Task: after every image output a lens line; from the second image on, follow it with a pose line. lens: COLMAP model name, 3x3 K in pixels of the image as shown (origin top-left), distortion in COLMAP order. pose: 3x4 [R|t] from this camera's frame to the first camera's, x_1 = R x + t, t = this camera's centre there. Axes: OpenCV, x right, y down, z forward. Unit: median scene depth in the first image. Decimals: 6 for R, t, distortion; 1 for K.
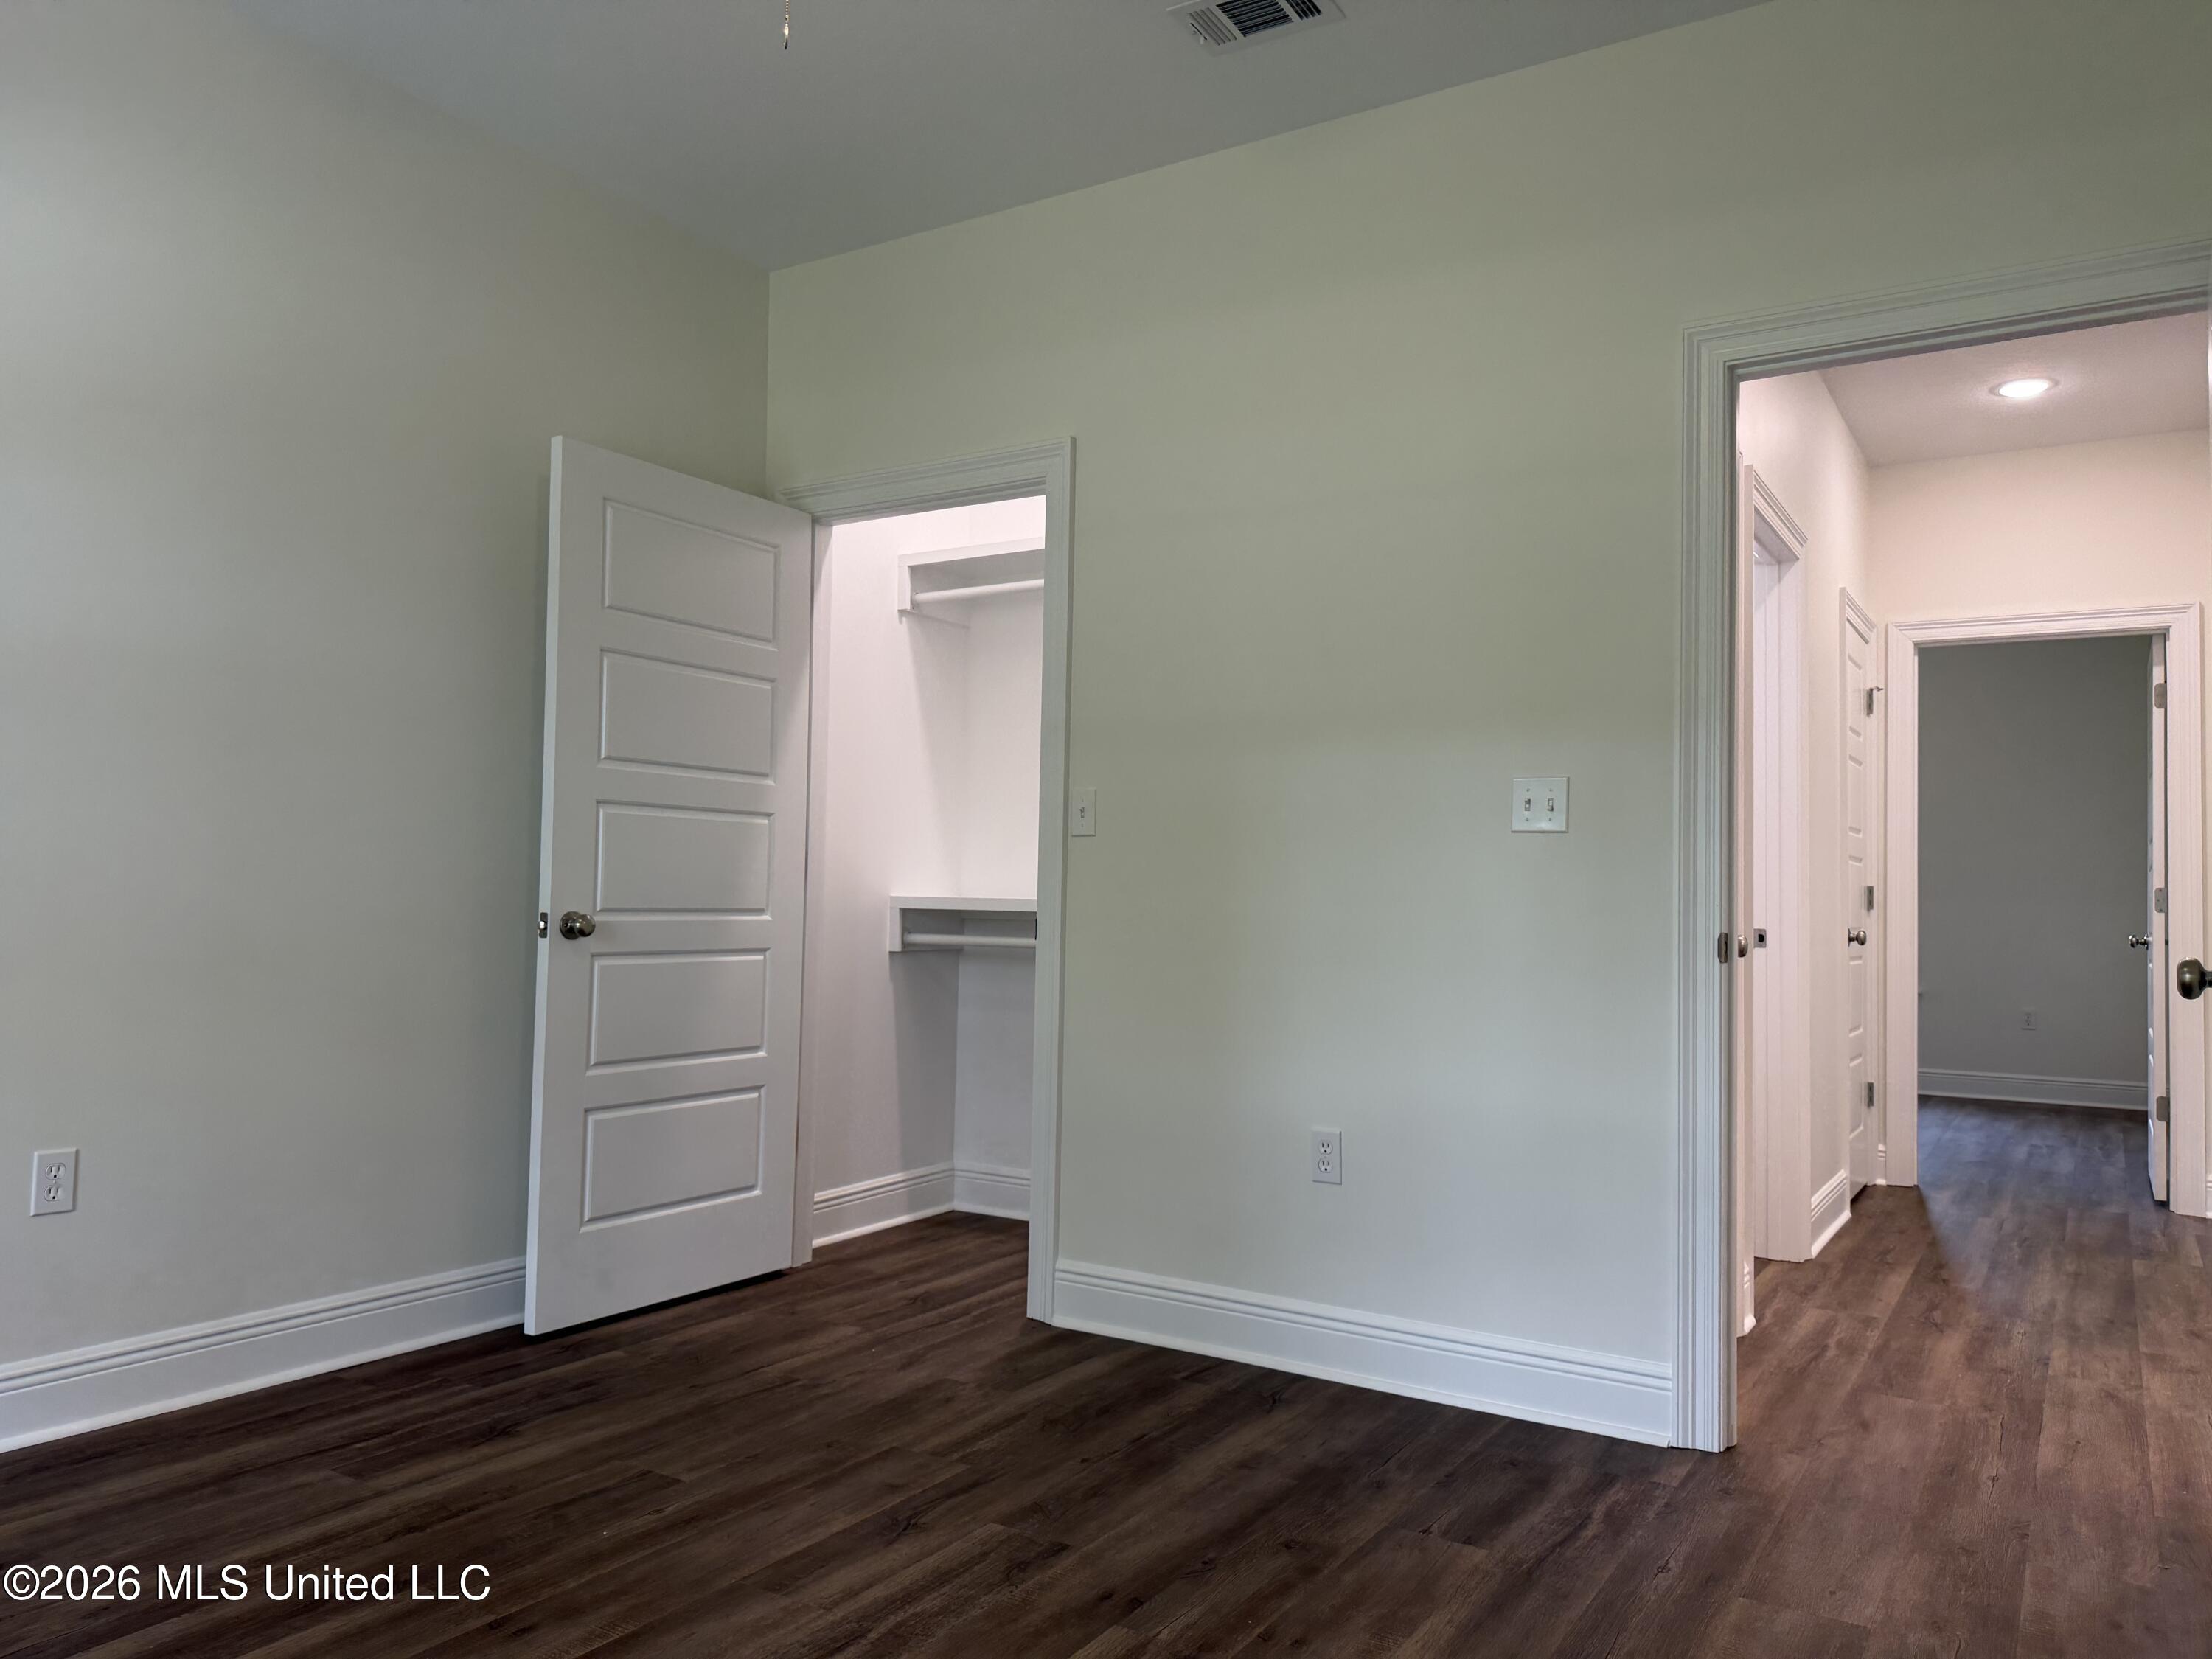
lens RADIAL K [[1581.2, 0, 1106.0], [0, 1581.2, 829.5], [0, 0, 1]] dist [-0.000812, 0.001341]
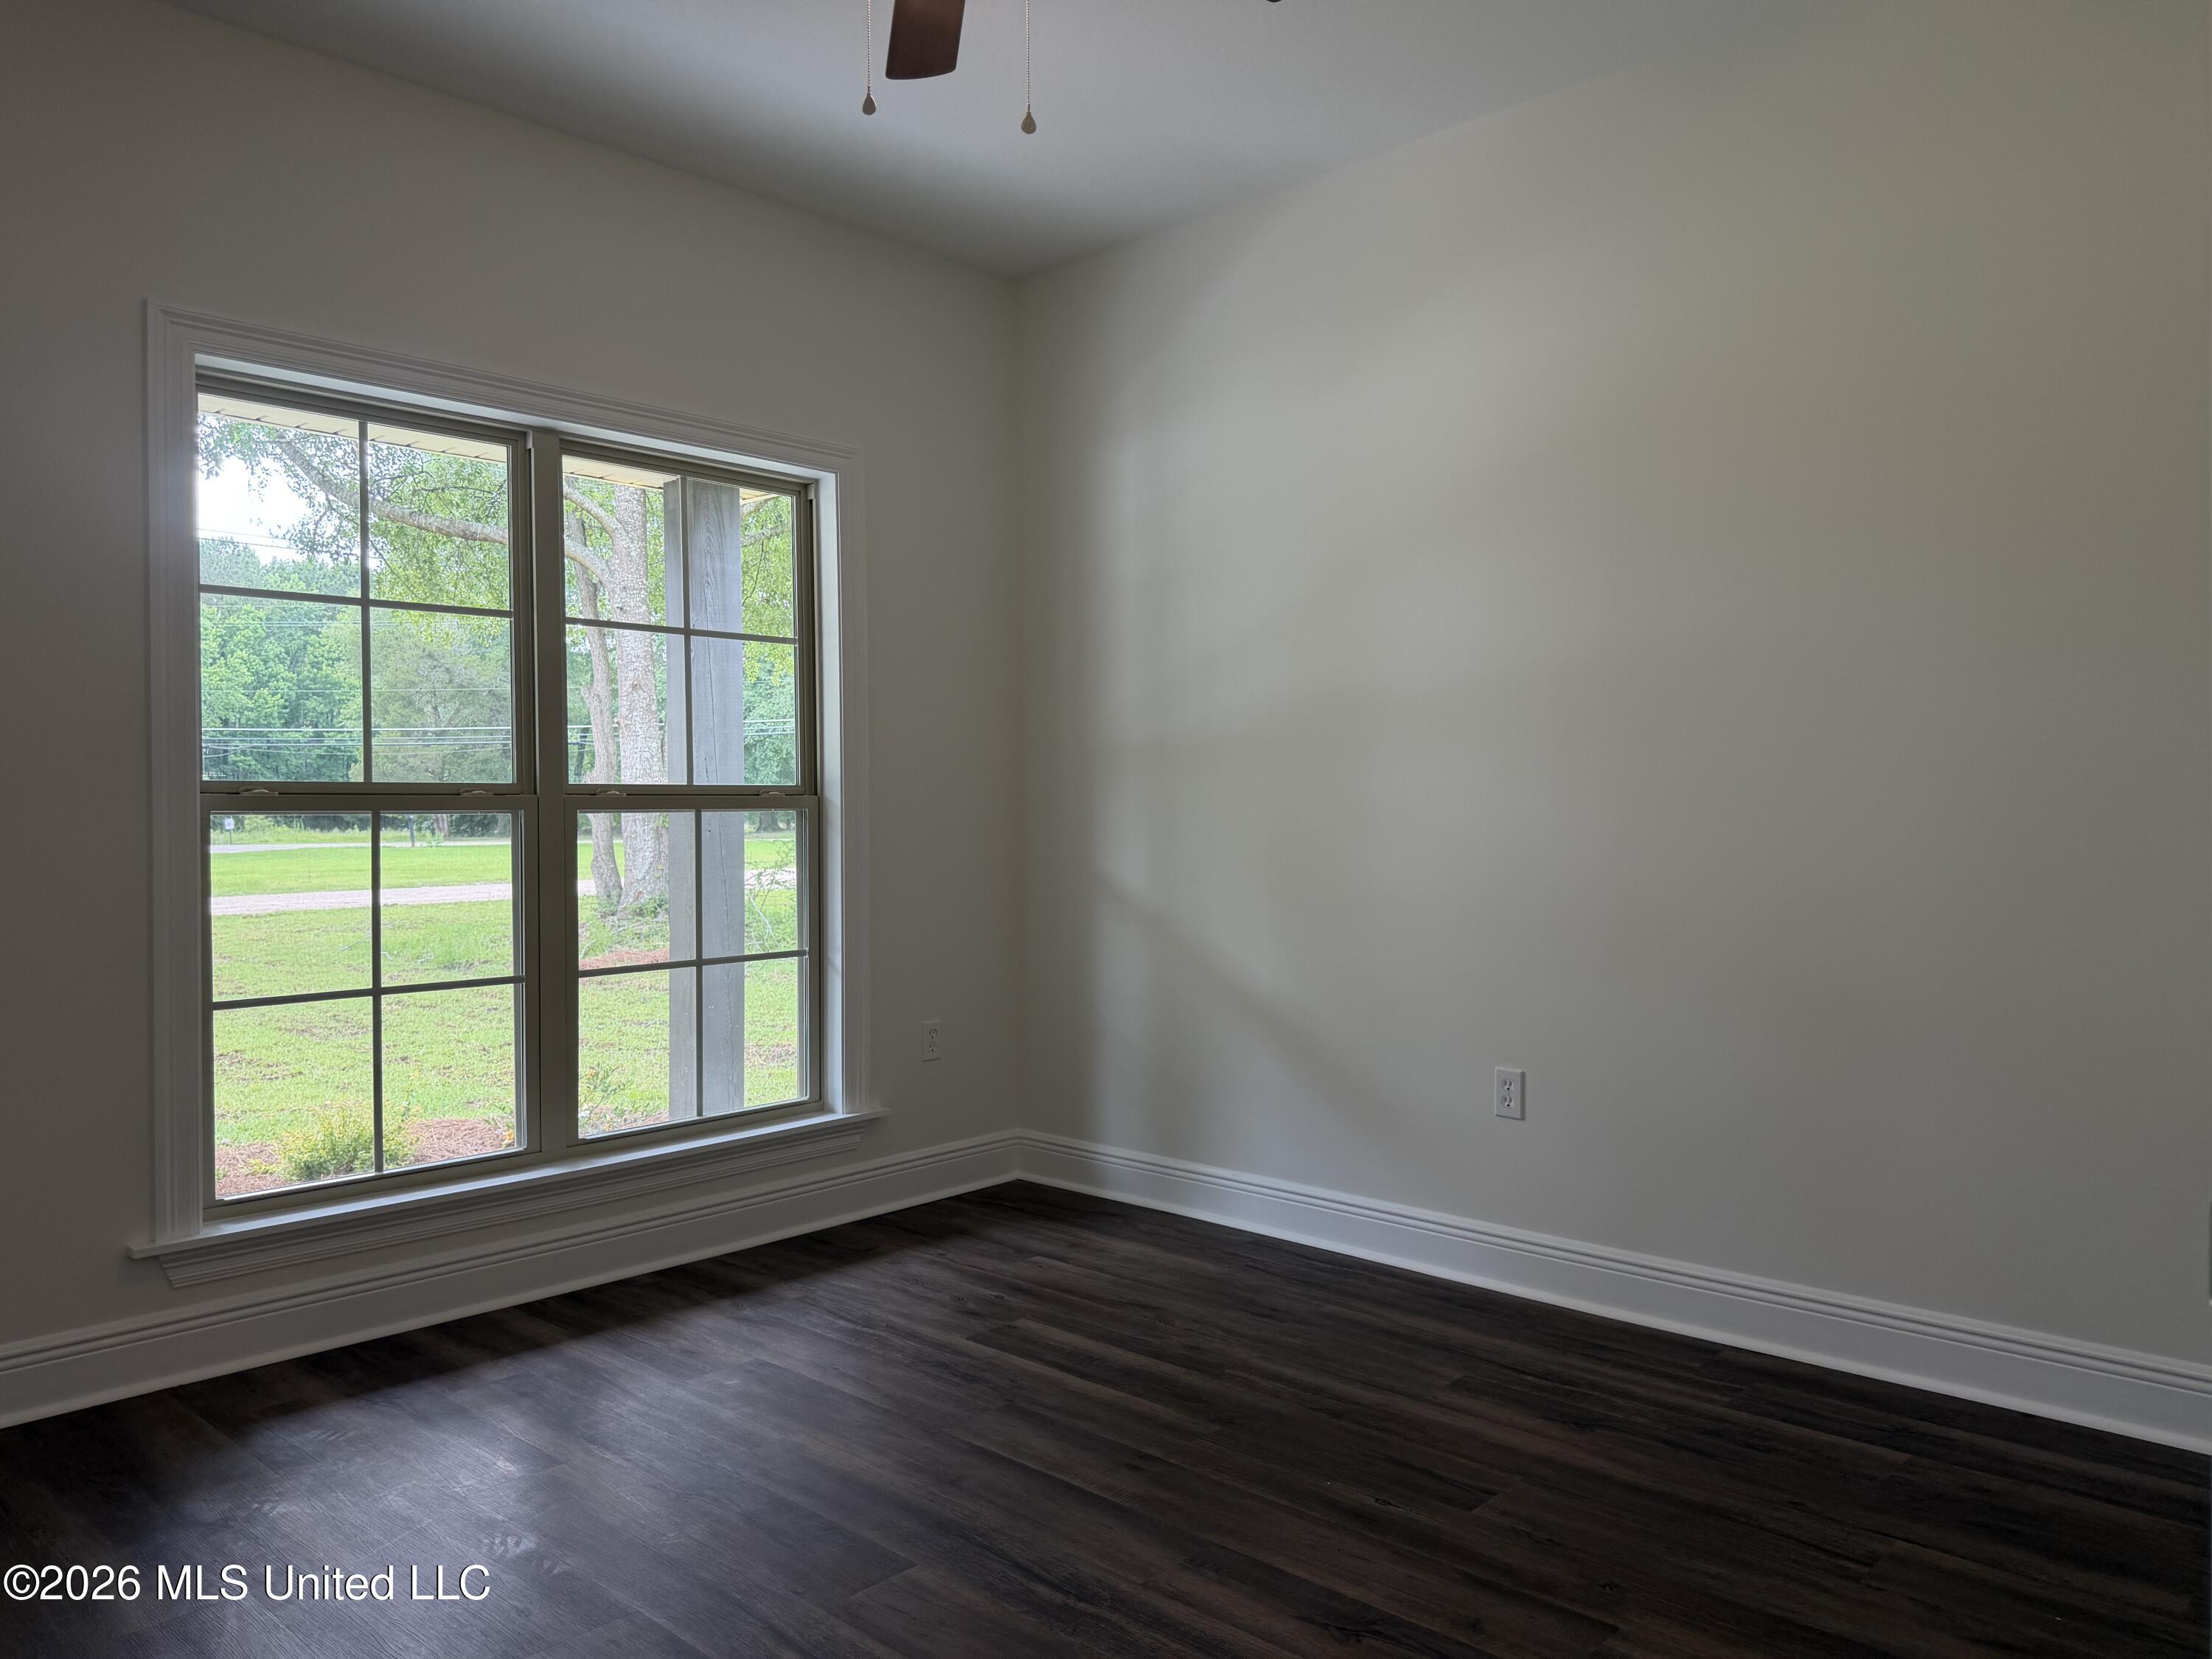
lens RADIAL K [[1581.2, 0, 1106.0], [0, 1581.2, 829.5], [0, 0, 1]] dist [-0.000812, 0.001341]
pose [[-0.188592, -0.006274, -0.982035, 0.653368], [0.044639, 0.998891, -0.014955, 0.013659], [0.981040, -0.046657, -0.188103, 0.927000]]
